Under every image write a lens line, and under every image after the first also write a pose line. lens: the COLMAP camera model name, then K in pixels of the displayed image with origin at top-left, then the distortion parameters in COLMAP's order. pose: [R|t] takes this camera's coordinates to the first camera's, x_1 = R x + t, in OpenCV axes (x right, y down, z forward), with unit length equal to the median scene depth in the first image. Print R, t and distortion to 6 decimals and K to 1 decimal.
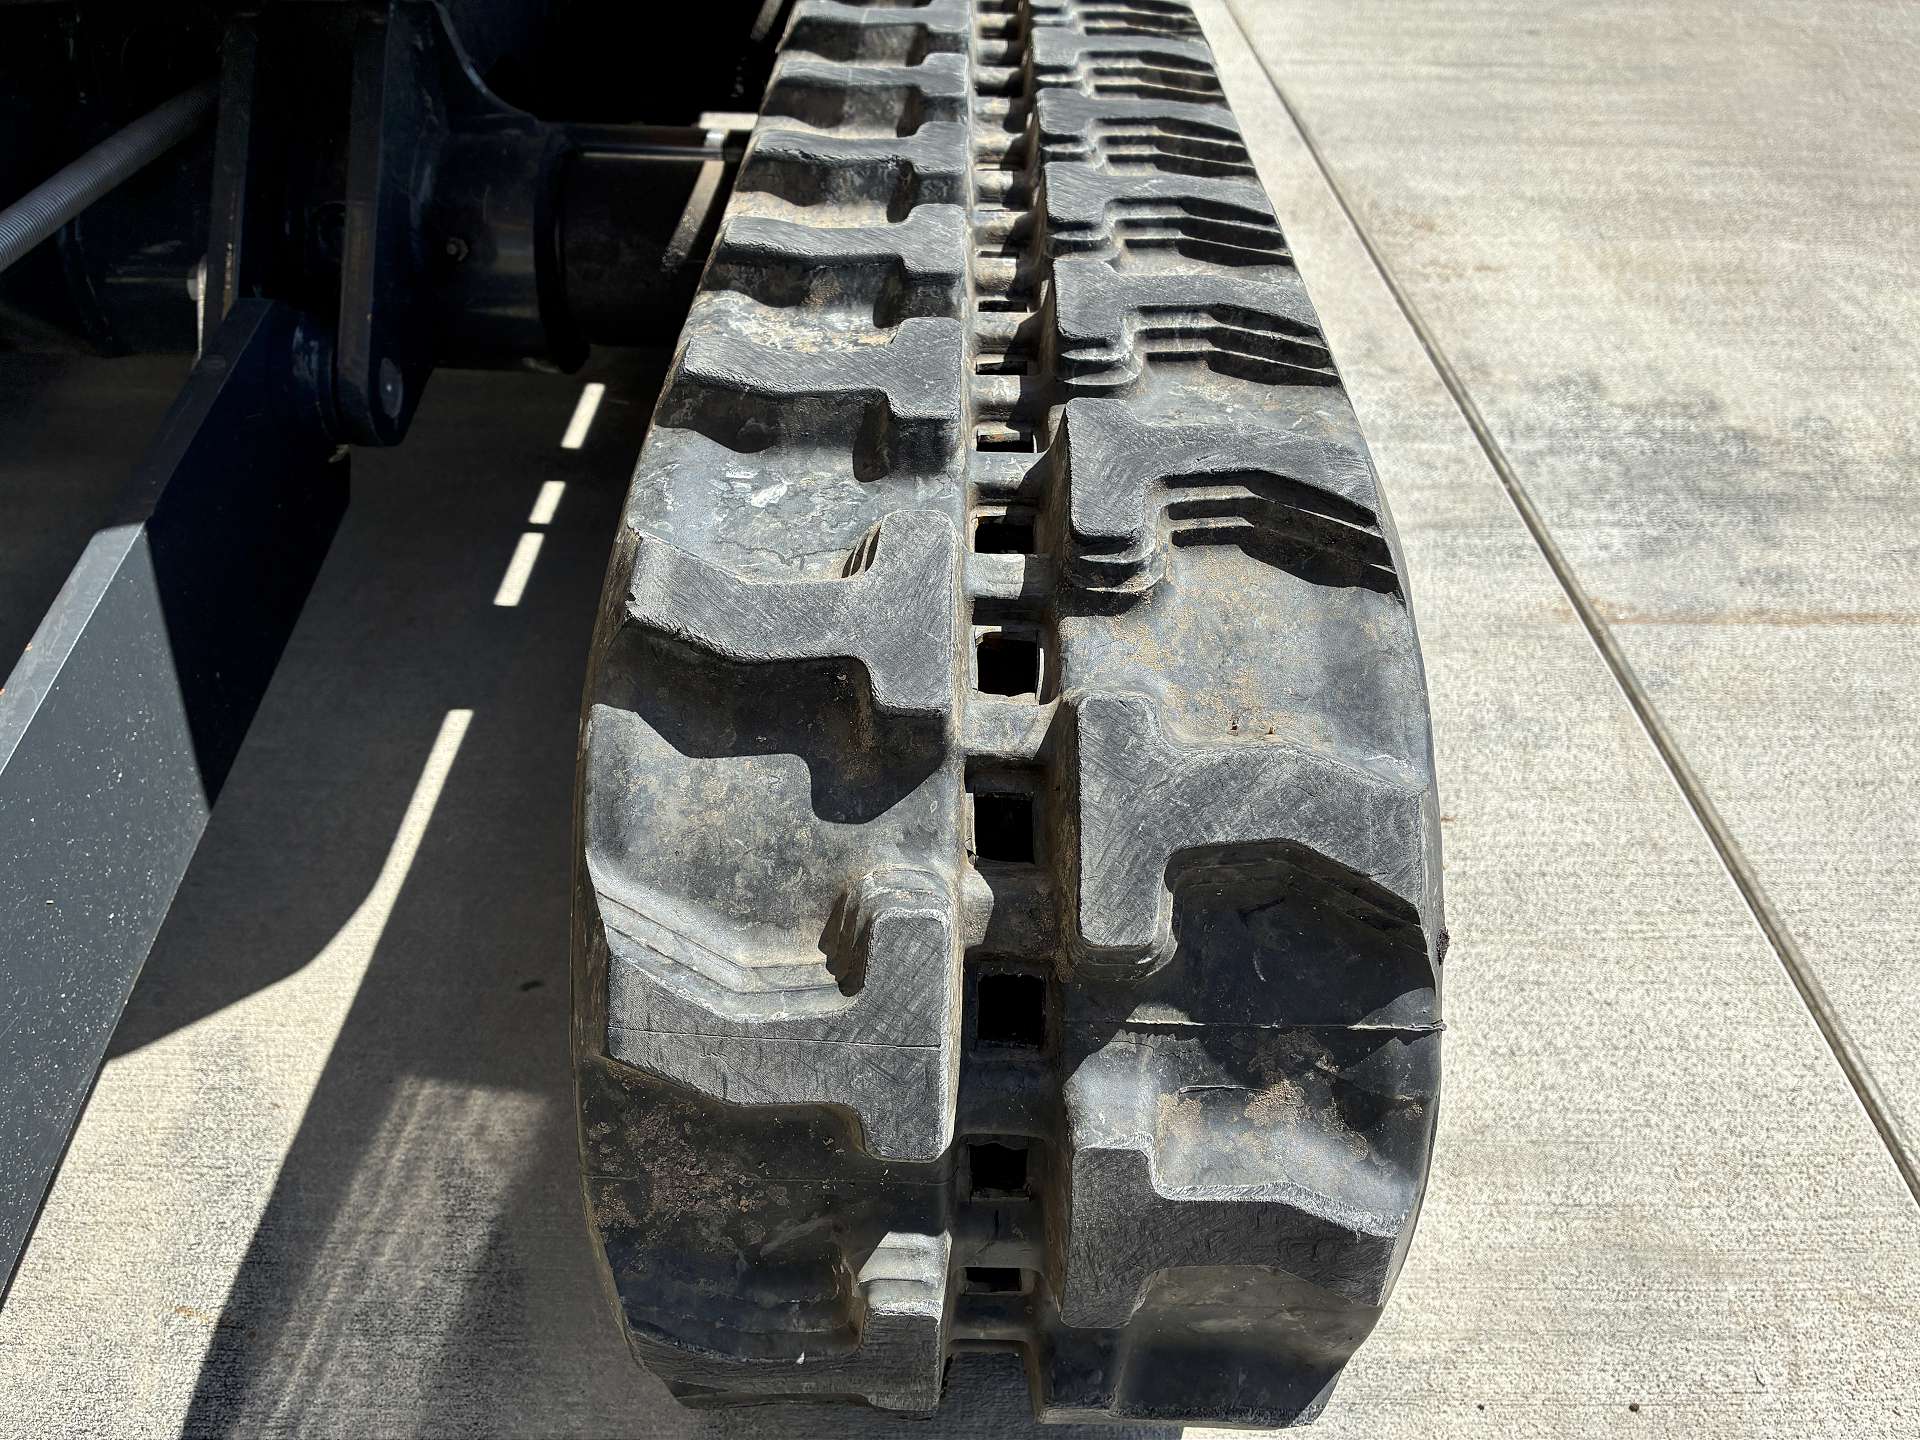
lens RADIAL K [[1499.4, 0, 960.0], [0, 1499.4, 720.0], [0, 0, 1]] dist [0.016013, 0.000769]
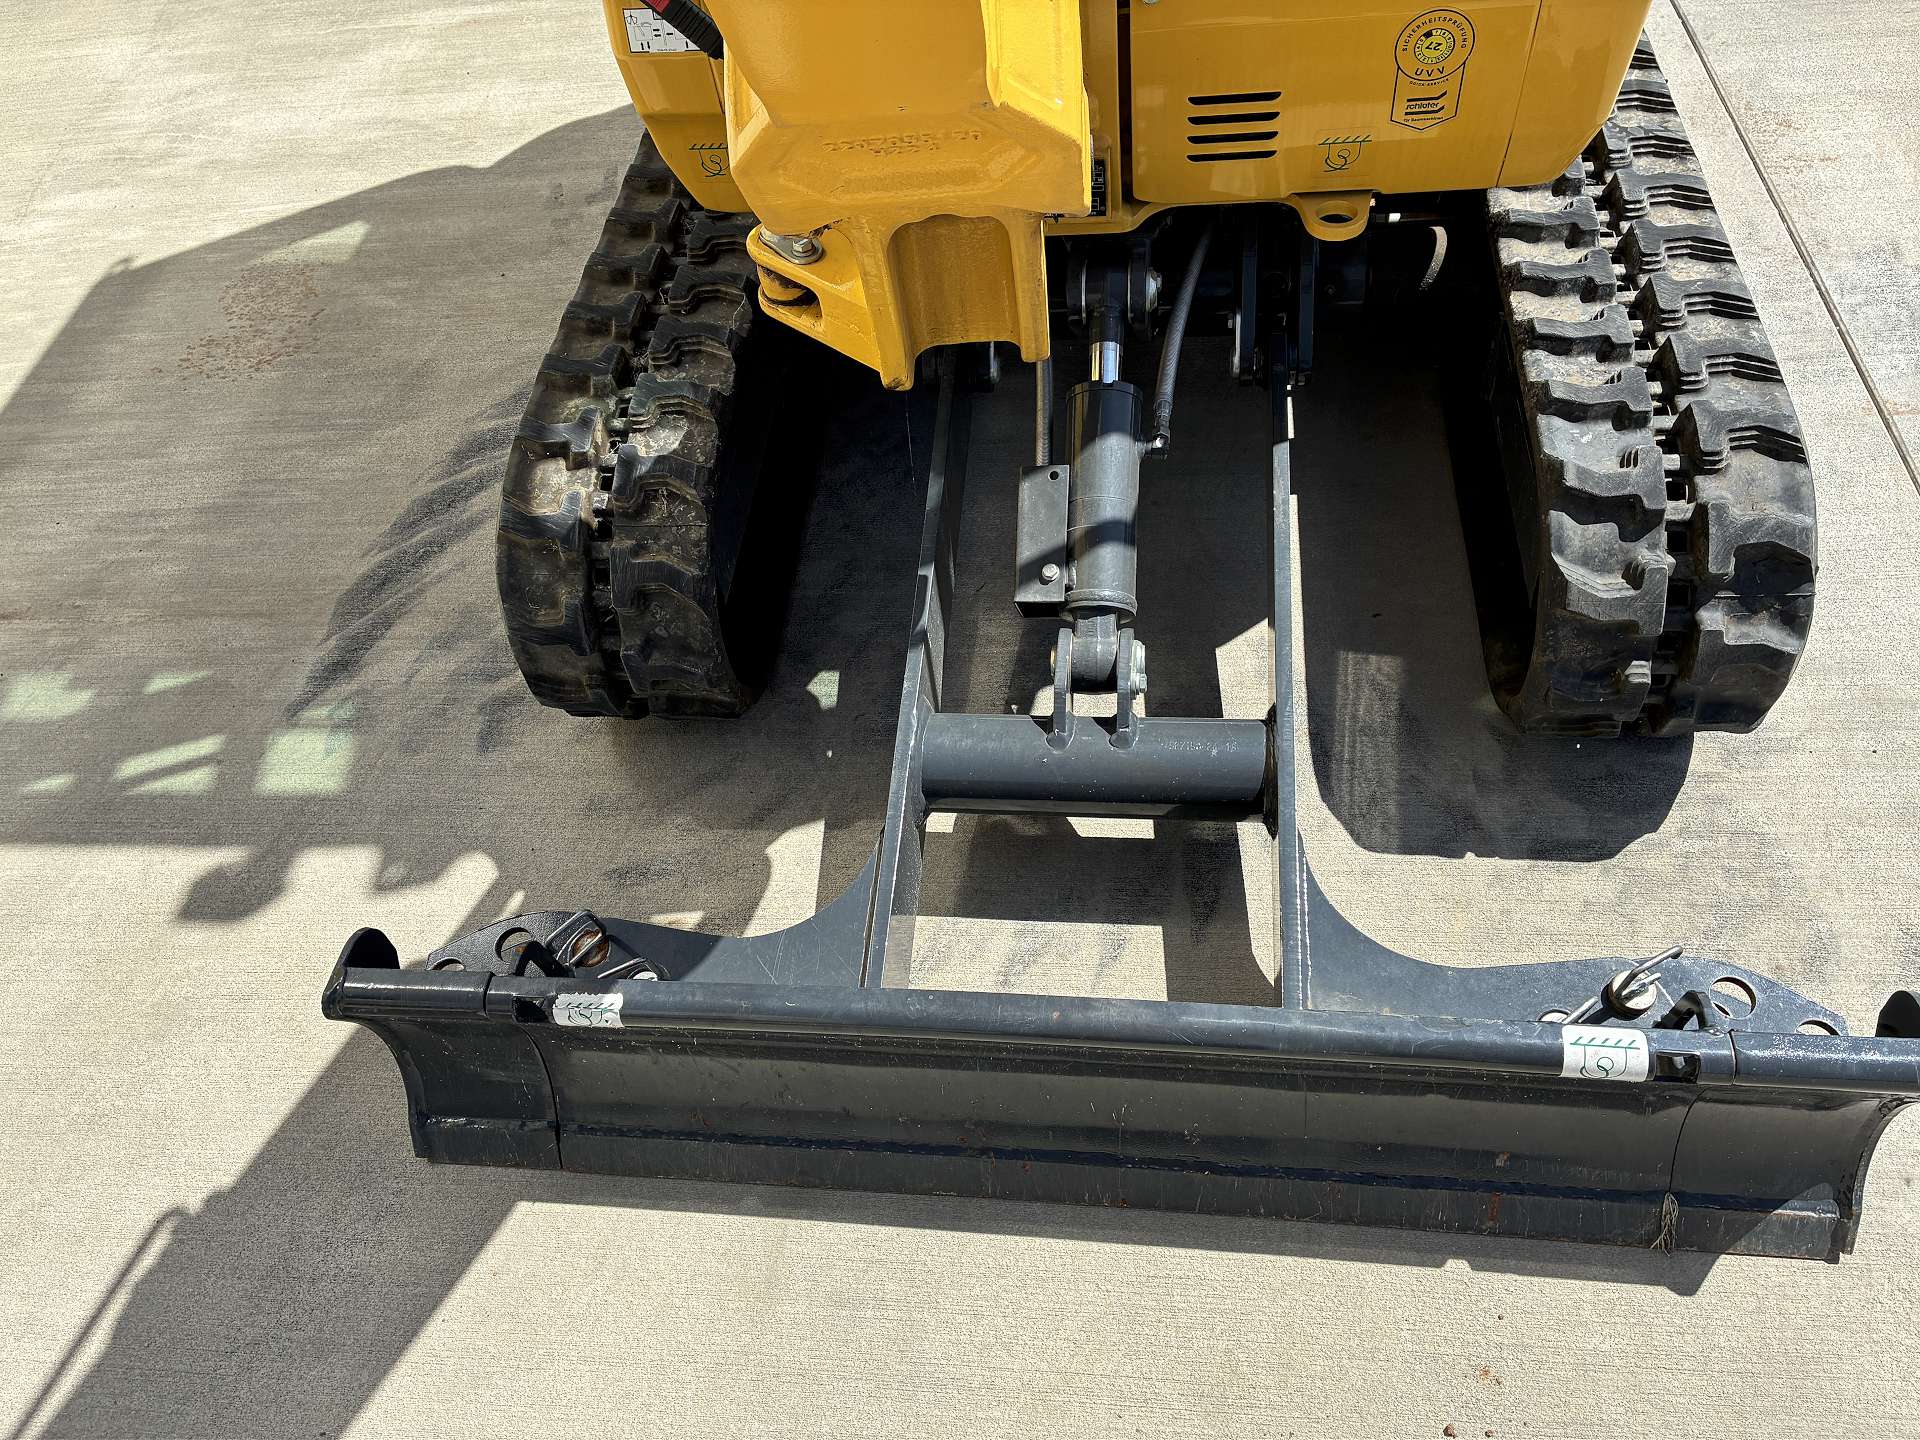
lens RADIAL K [[1451.0, 0, 955.5], [0, 1451.0, 718.4], [0, 0, 1]] dist [0.093000, -0.121892]
pose [[0.984757, -0.022107, -0.172524, -0.962033], [0.054622, 0.981016, 0.186078, -0.233026], [0.165135, -0.192665, 0.967270, -2.449149]]
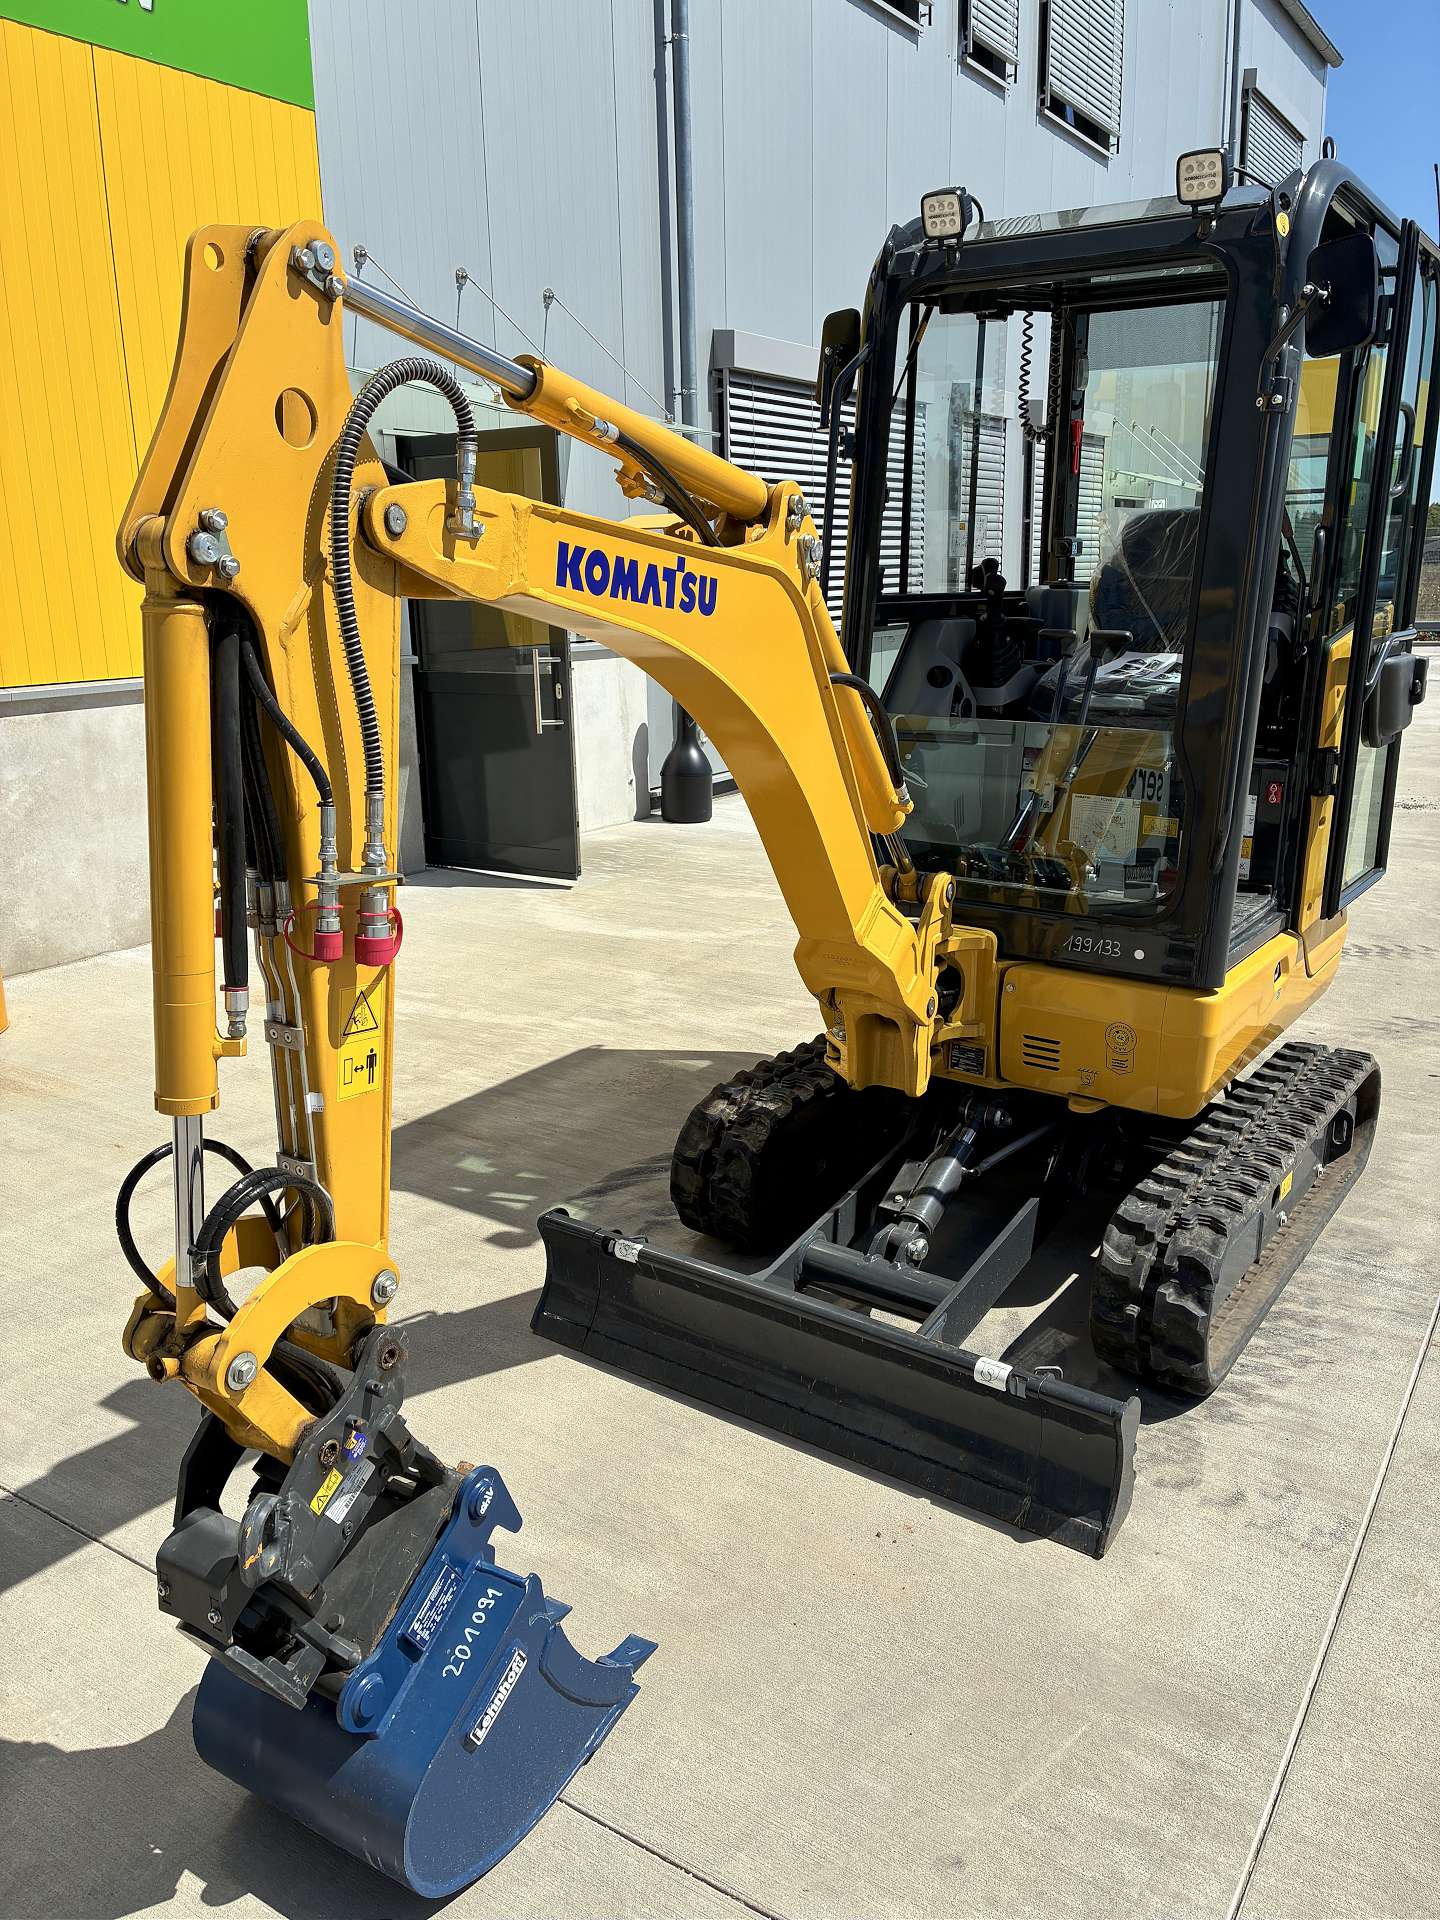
lens RADIAL K [[1439.9, 0, 720.0], [0, 1439.9, 960.0], [0, 0, 1]] dist [0.045423, -0.053137]
pose [[0.827388, 0.117693, -0.549161, 1.842796], [-0.343380, 0.879760, -0.328805, 1.763541], [0.444432, 0.460620, 0.768316, -5.669124]]
